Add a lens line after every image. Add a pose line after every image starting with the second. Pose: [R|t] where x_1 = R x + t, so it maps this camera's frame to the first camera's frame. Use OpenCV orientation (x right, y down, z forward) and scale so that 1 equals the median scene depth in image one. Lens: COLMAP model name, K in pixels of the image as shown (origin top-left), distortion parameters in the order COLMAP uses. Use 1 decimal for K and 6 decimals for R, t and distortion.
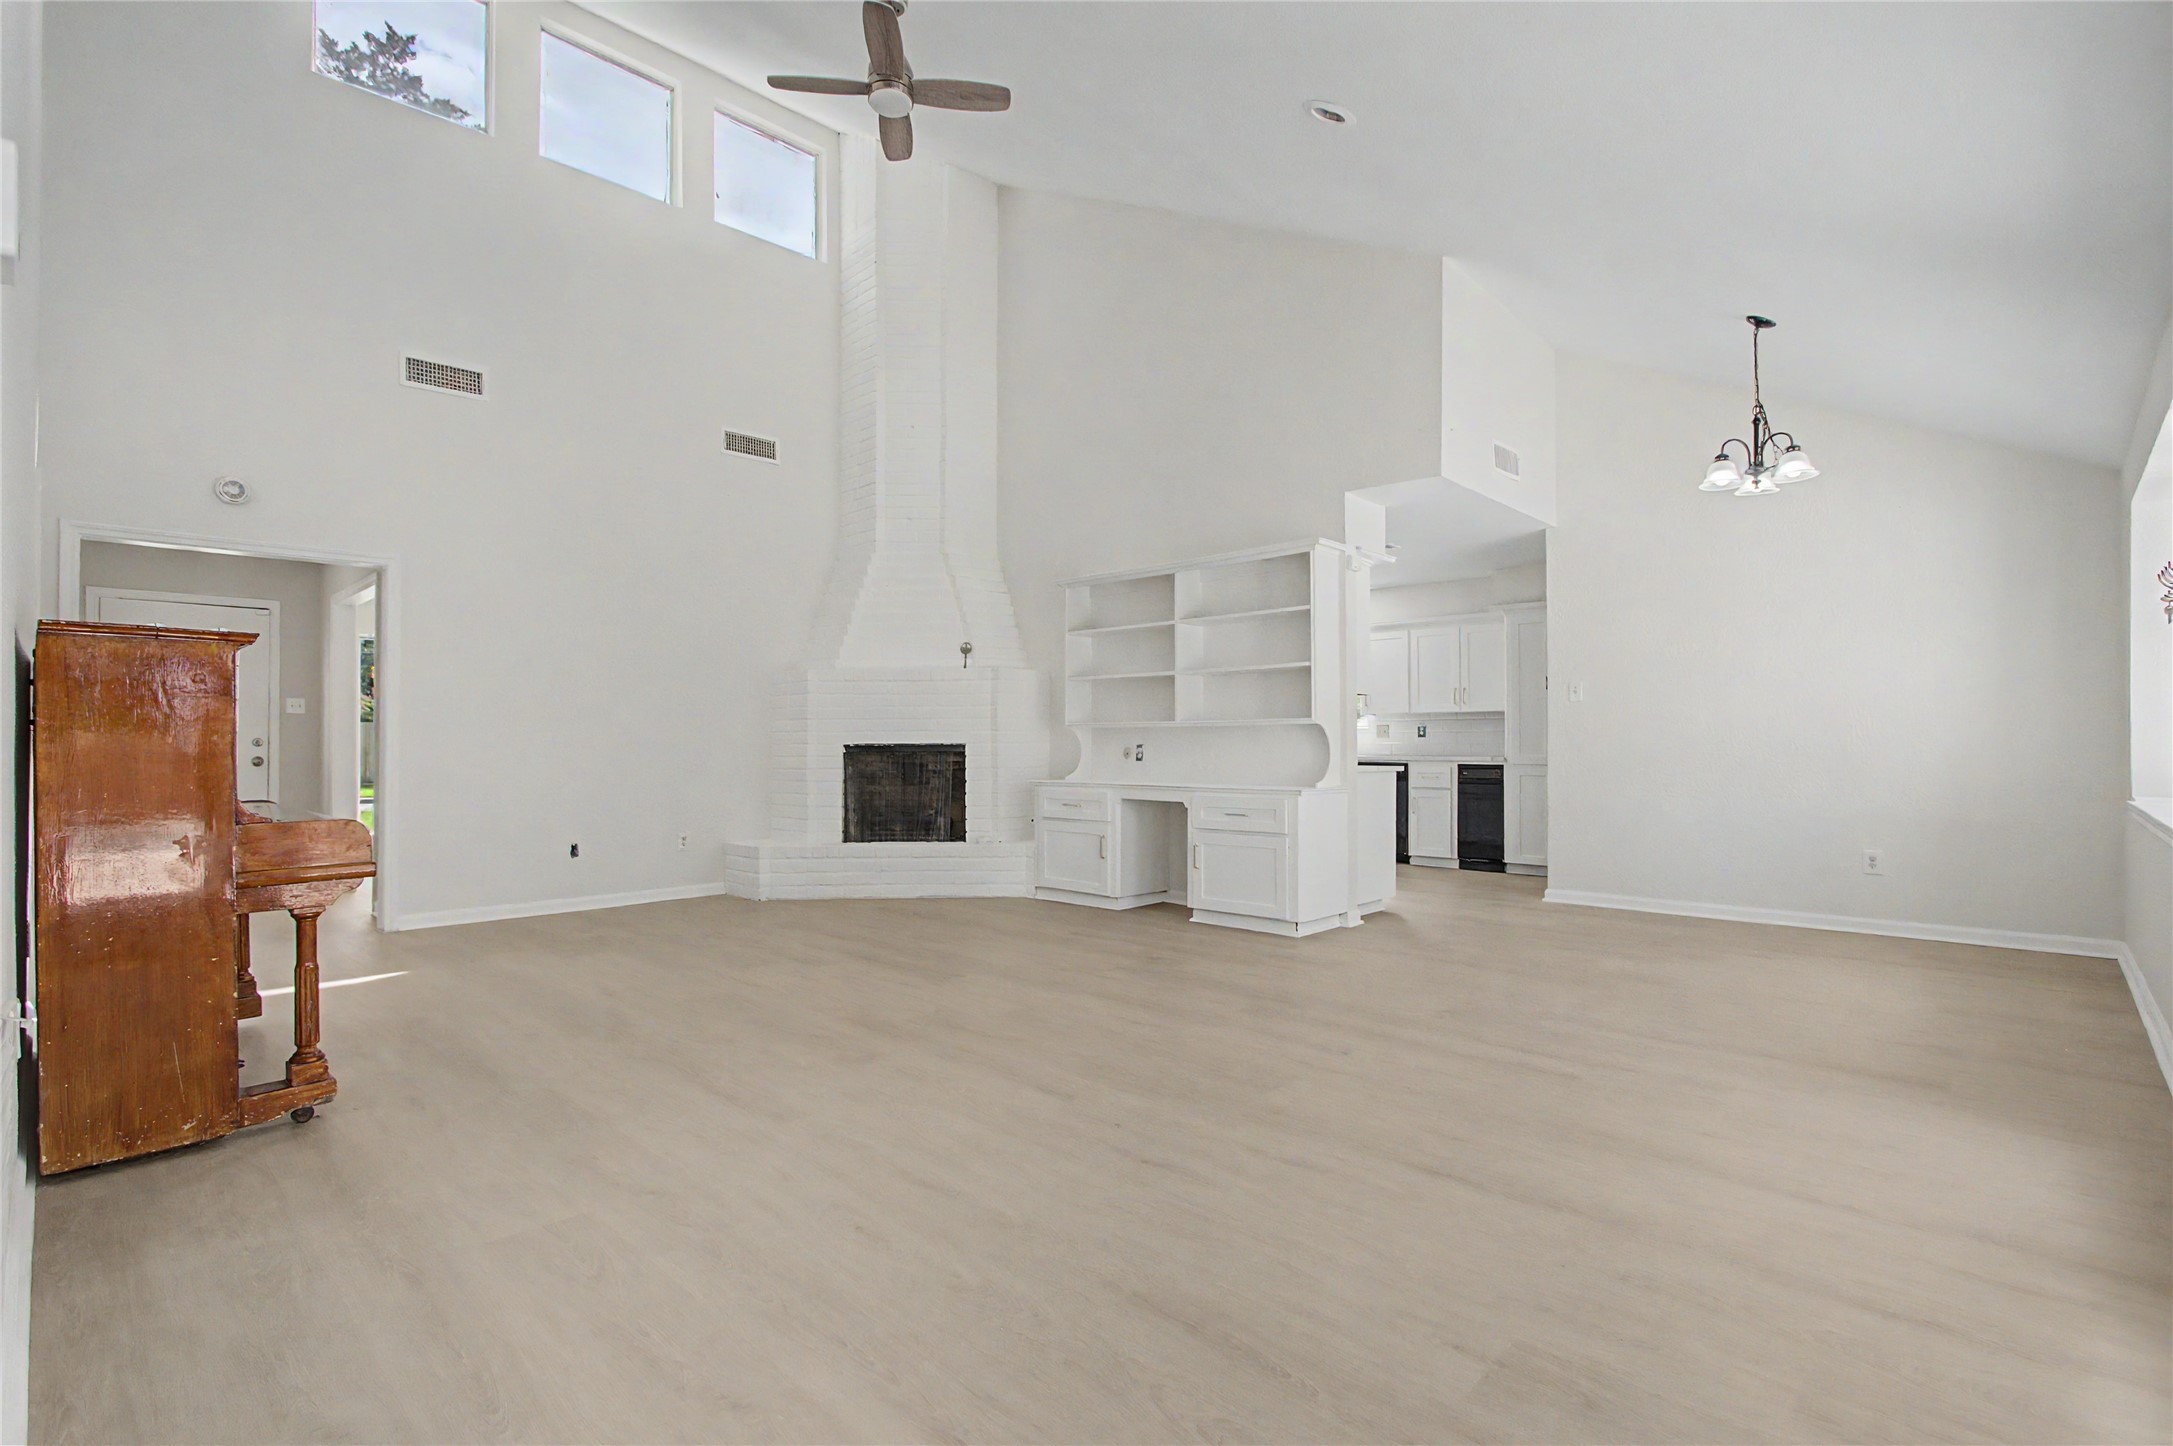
lens RADIAL K [[1003.2, 0, 1091.6], [0, 1003.2, 723.5], [0, 0, 1]] dist [-0.016445, 0.000288]
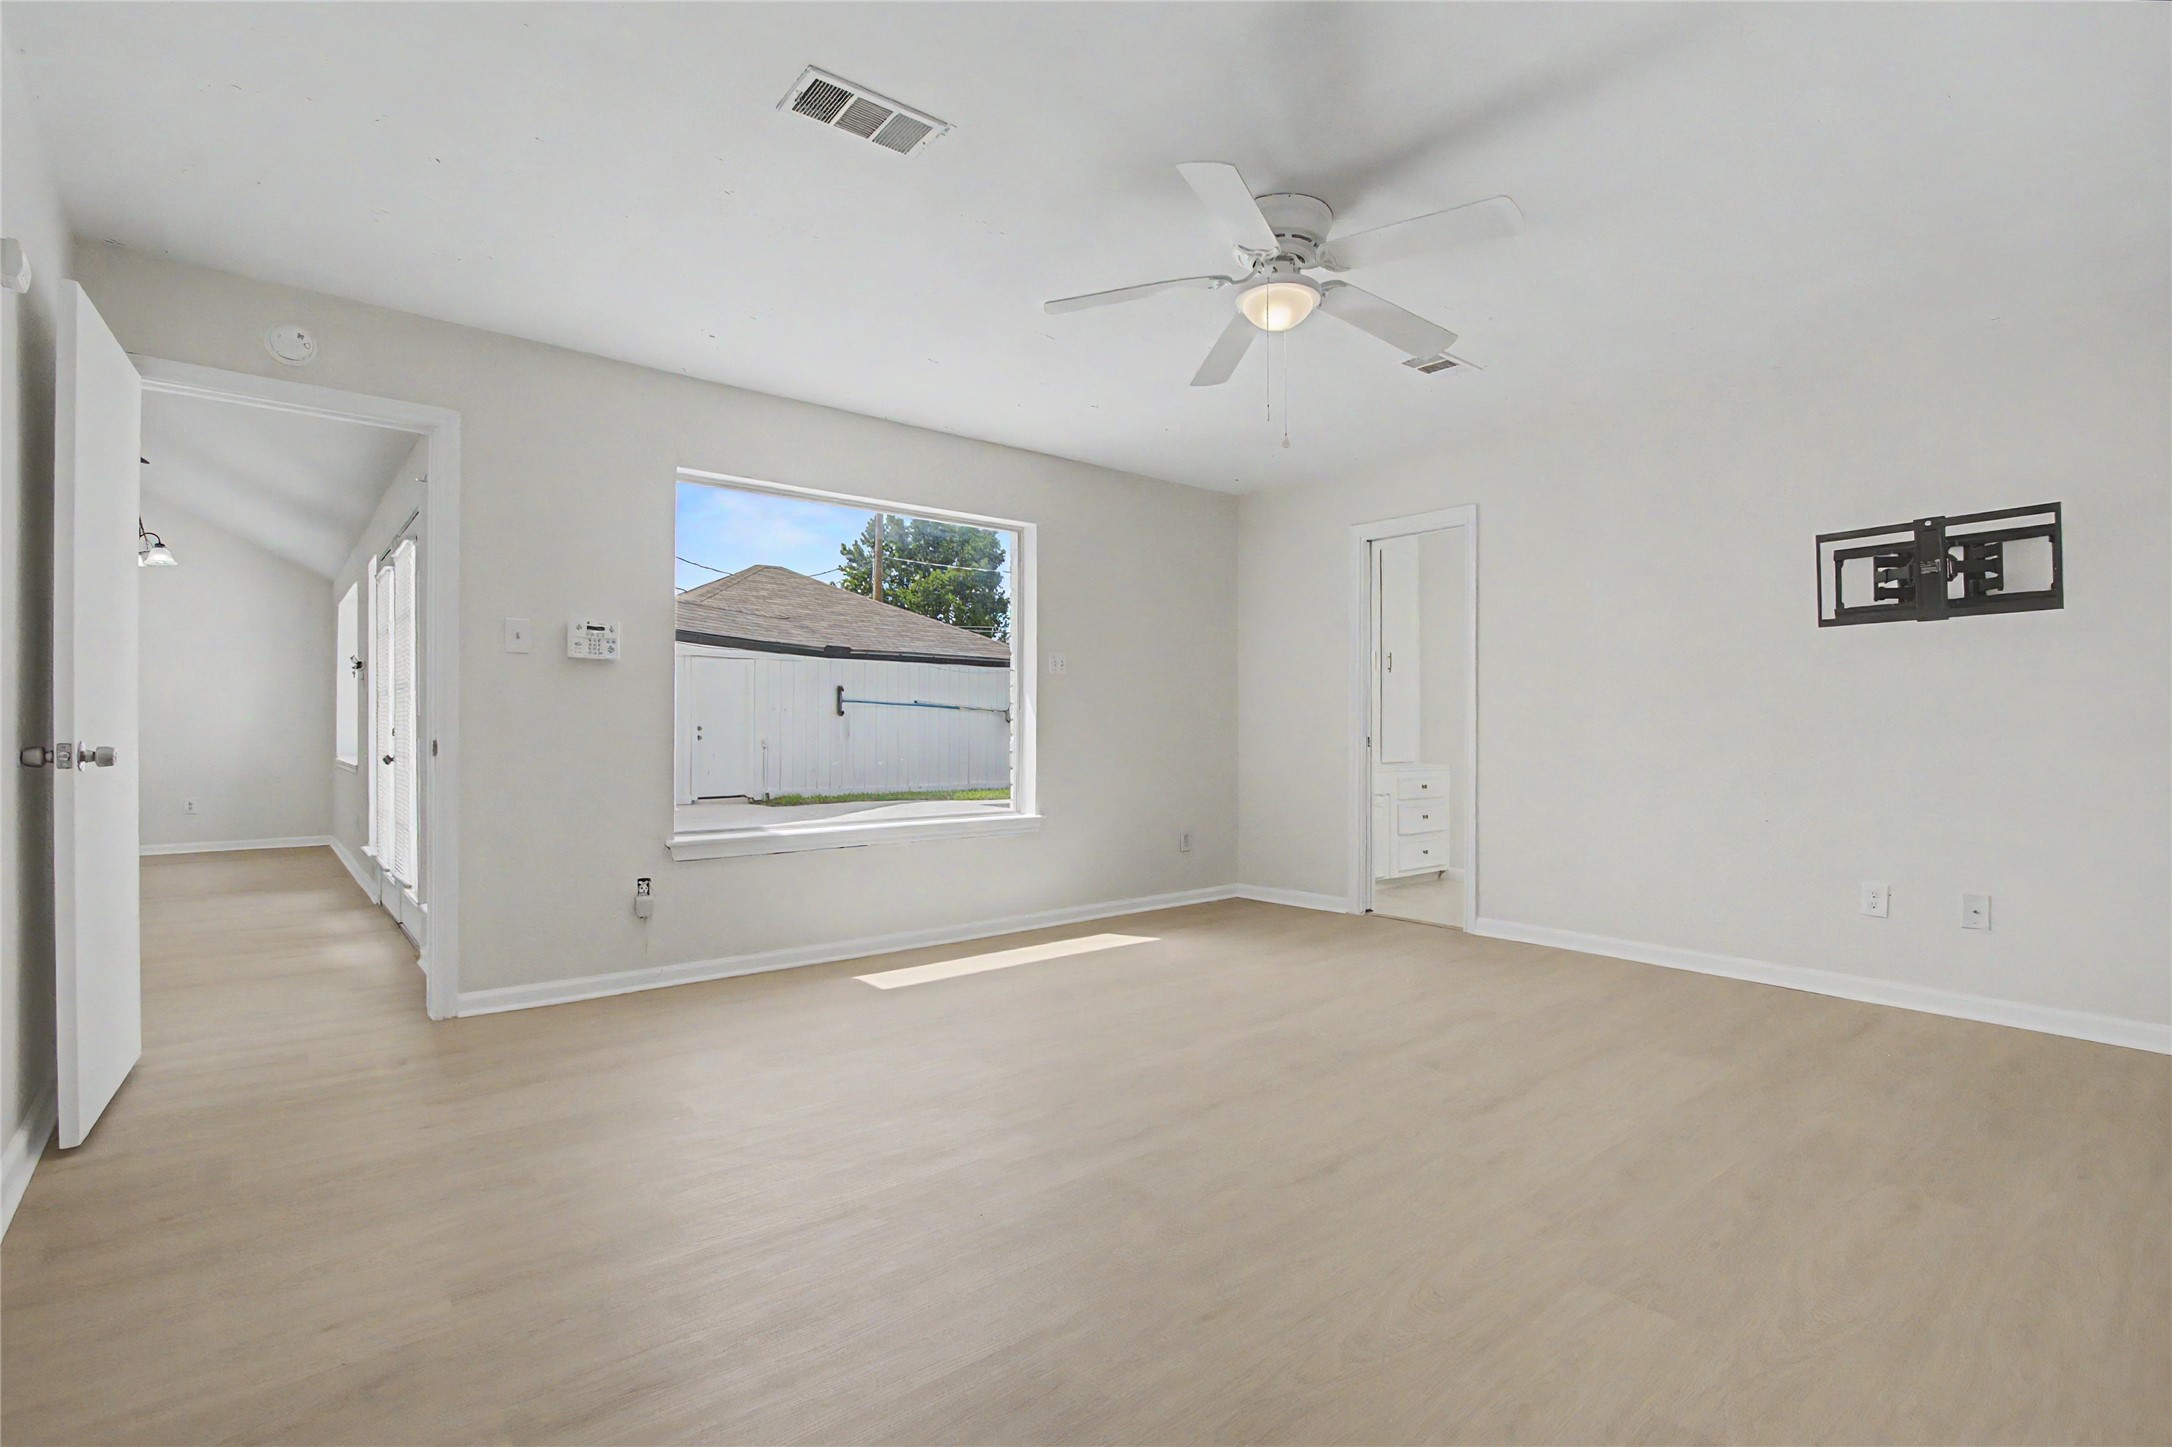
lens RADIAL K [[995.4, 0, 1083.1], [0, 995.4, 735.9], [0, 0, 1]] dist [-0.022471, 0.000286]
pose [[0.109263, -0.006404, 0.993992, -0.492178], [-0.017647, 0.999809, 0.008381, -0.003153], [-0.993856, -0.018457, 0.109130, -0.468108]]
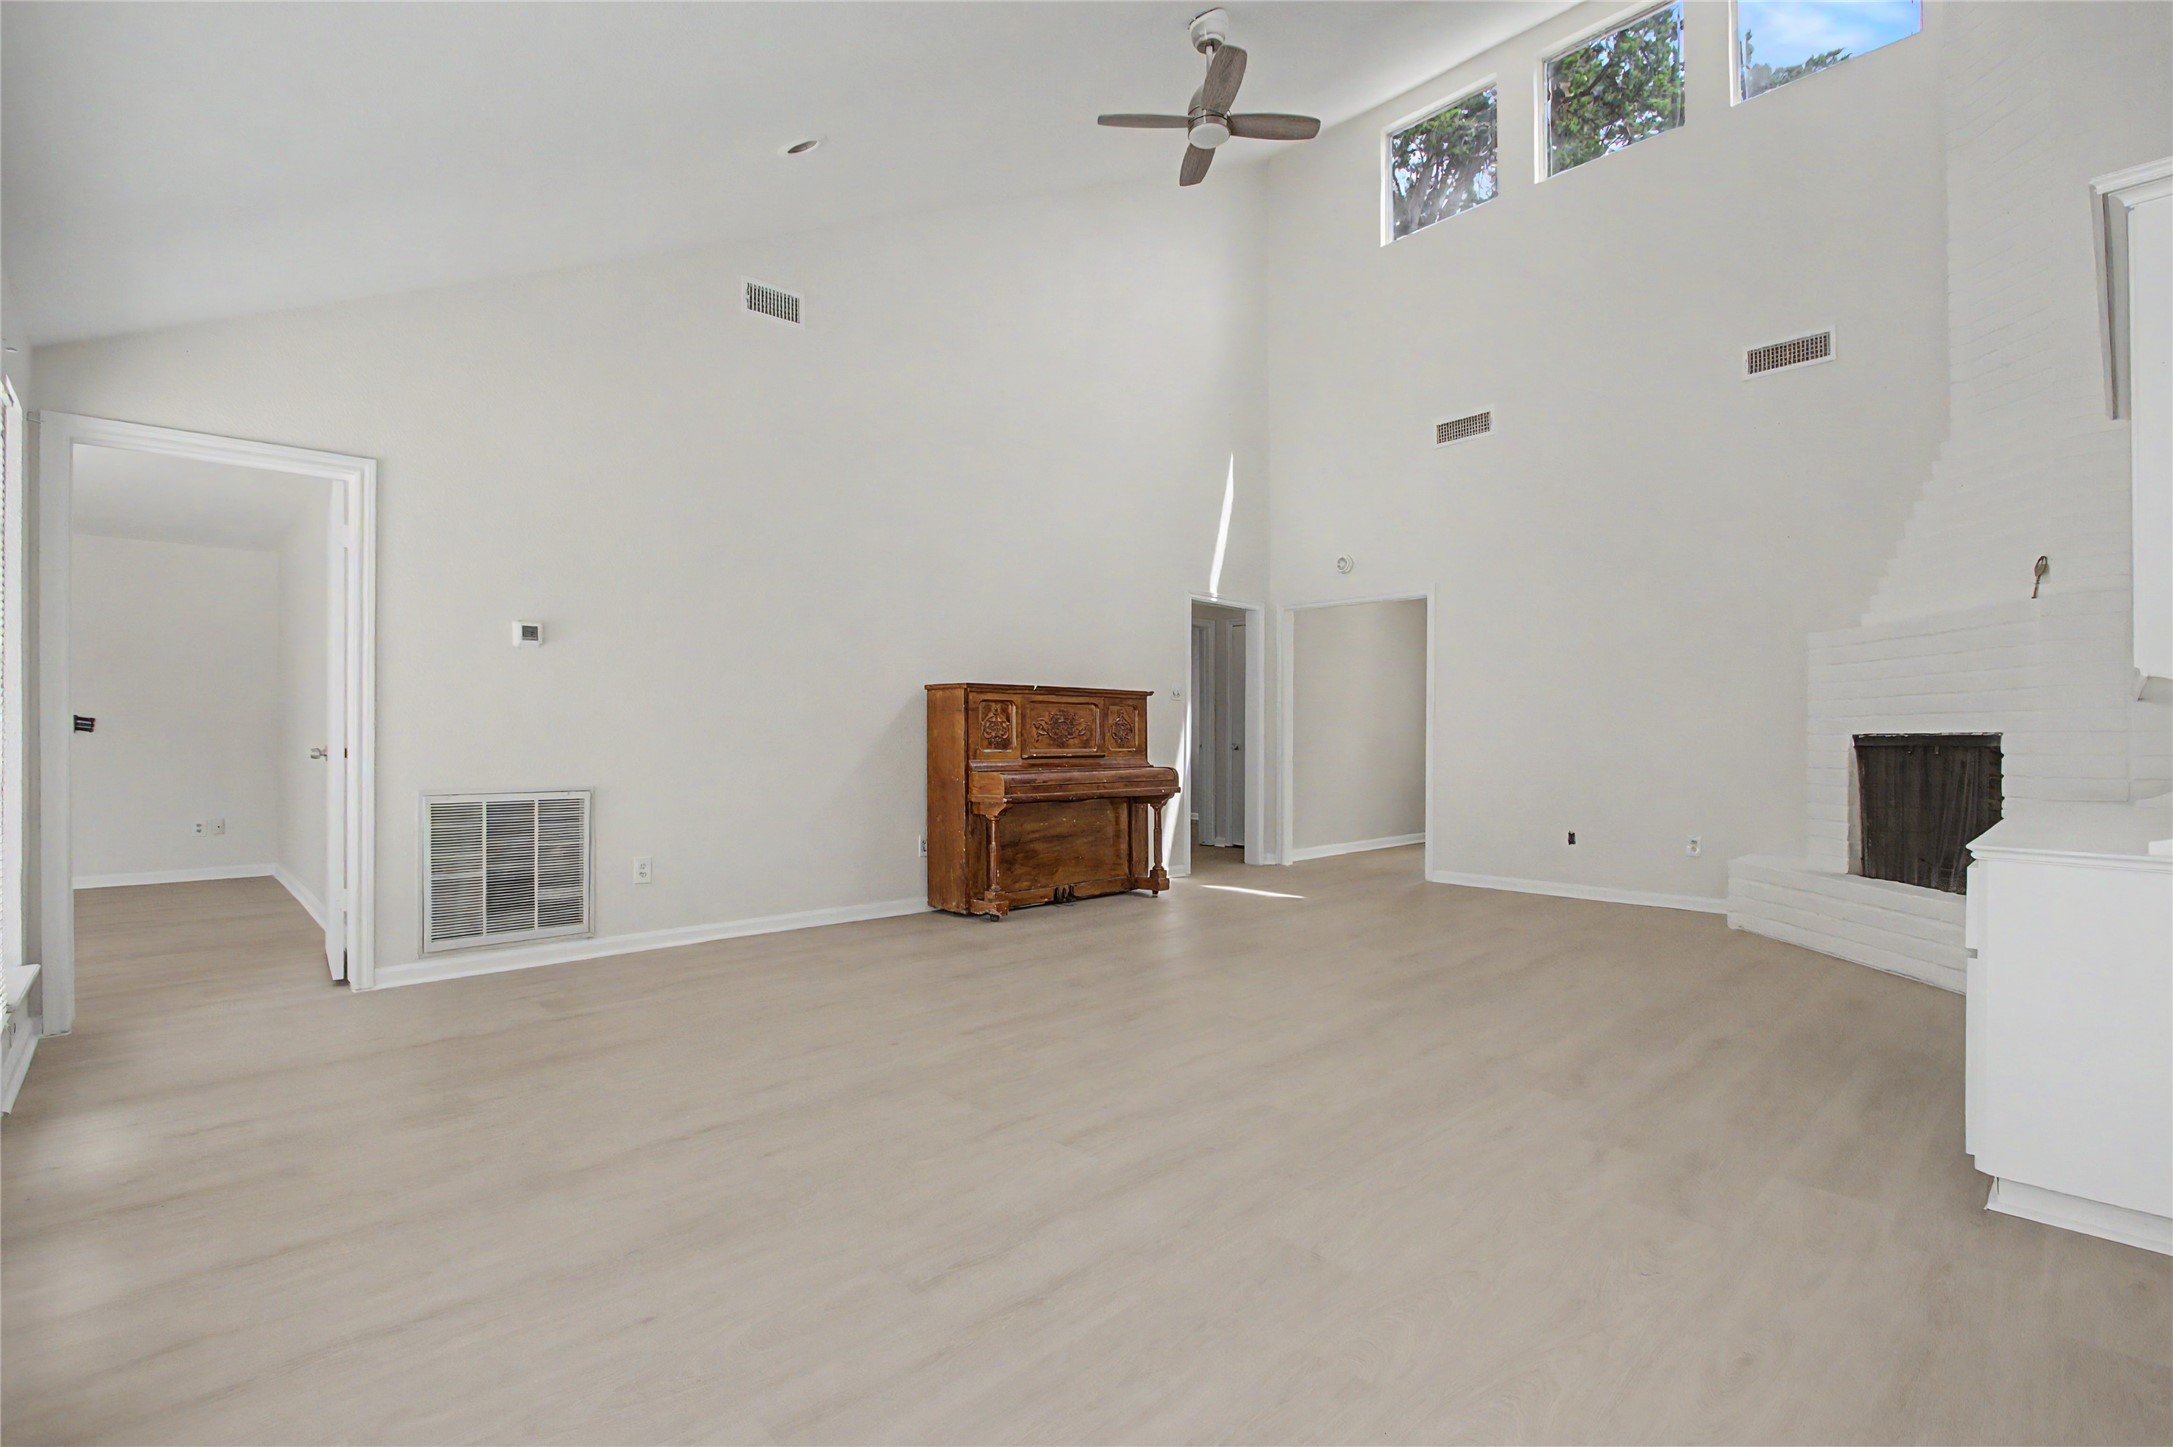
lens RADIAL K [[995.9, 0, 1083.6], [0, 995.9, 735.9], [0, 0, 1]] dist [-0.022471, 0.000286]
pose [[-0.051022, 0.000649, -0.998697, 0.532292], [0.020100, 0.999798, -0.000377, 0.012431], [0.998495, -0.020093, -0.051025, 0.563618]]
